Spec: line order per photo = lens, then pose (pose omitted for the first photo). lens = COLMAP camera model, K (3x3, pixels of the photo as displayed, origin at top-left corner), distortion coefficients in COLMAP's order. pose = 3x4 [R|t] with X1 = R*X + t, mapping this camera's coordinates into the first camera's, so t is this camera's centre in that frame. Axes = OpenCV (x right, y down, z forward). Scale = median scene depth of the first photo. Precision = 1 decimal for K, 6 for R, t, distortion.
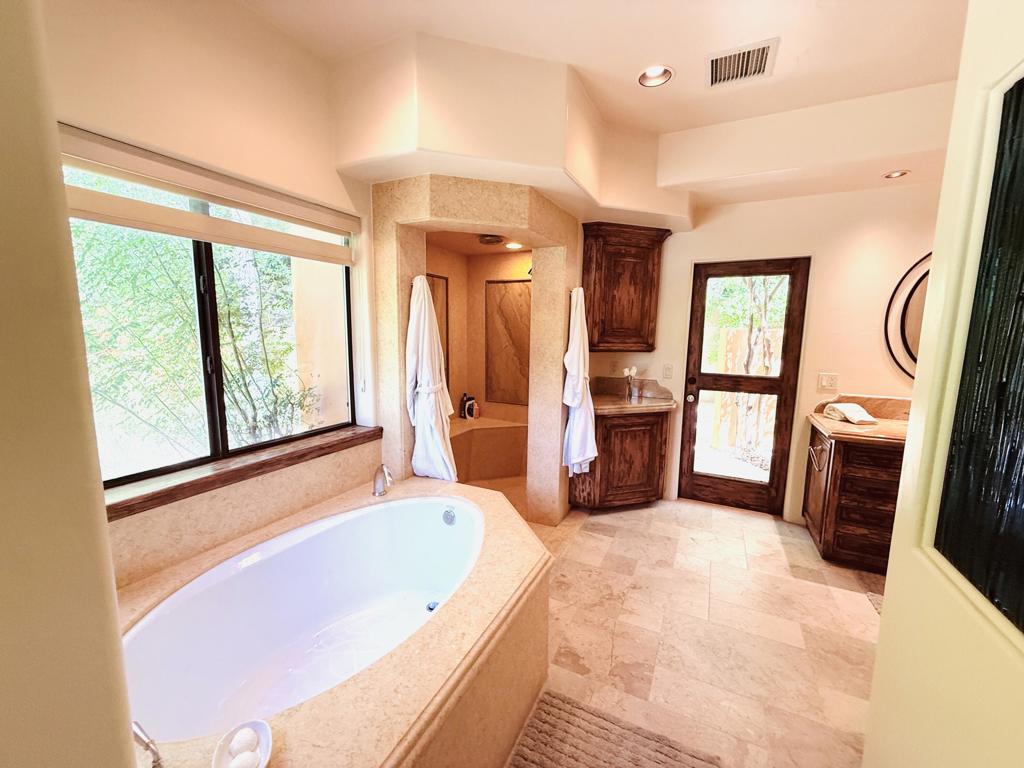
lens RADIAL K [[410.3, 0, 511.9], [0, 410.3, 385.2], [0, 0, 1]] dist [-0.002148, 0.001170]
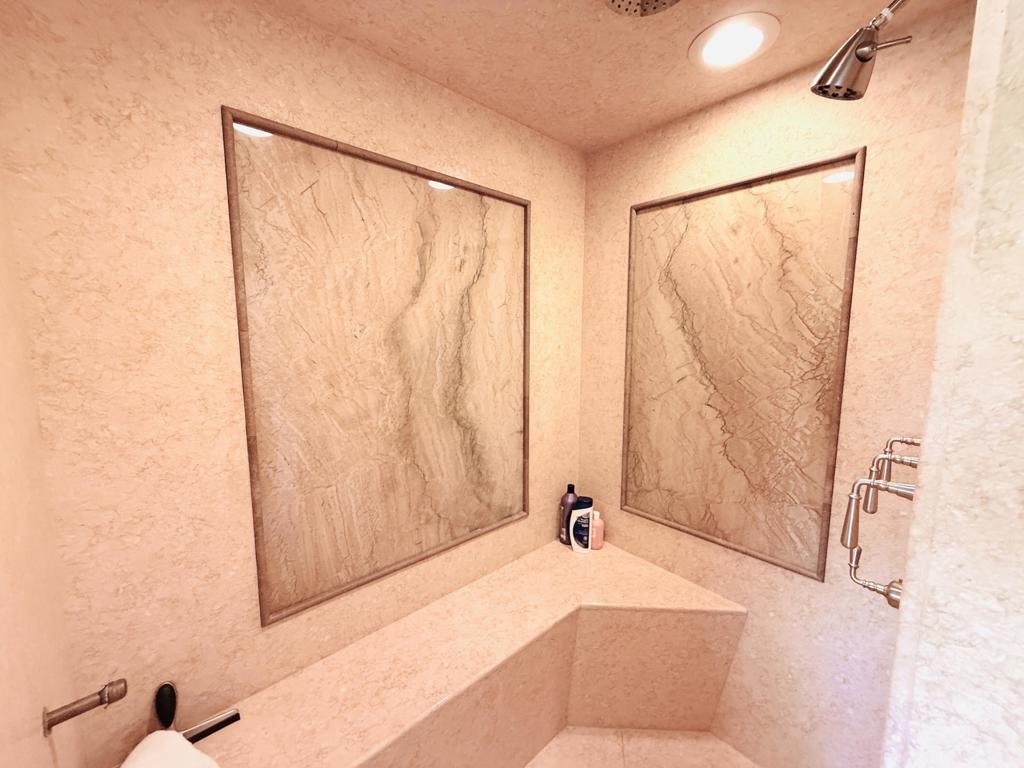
lens RADIAL K [[410.3, 0, 512.1], [0, 410.3, 382.5], [0, 0, 1]] dist [-0.002148, 0.001170]
pose [[0.934651, 0.032178, -0.354106, -0.025907], [-0.035172, 0.999379, -0.002021, -0.083335], [0.353822, 0.014343, 0.935203, 0.590240]]
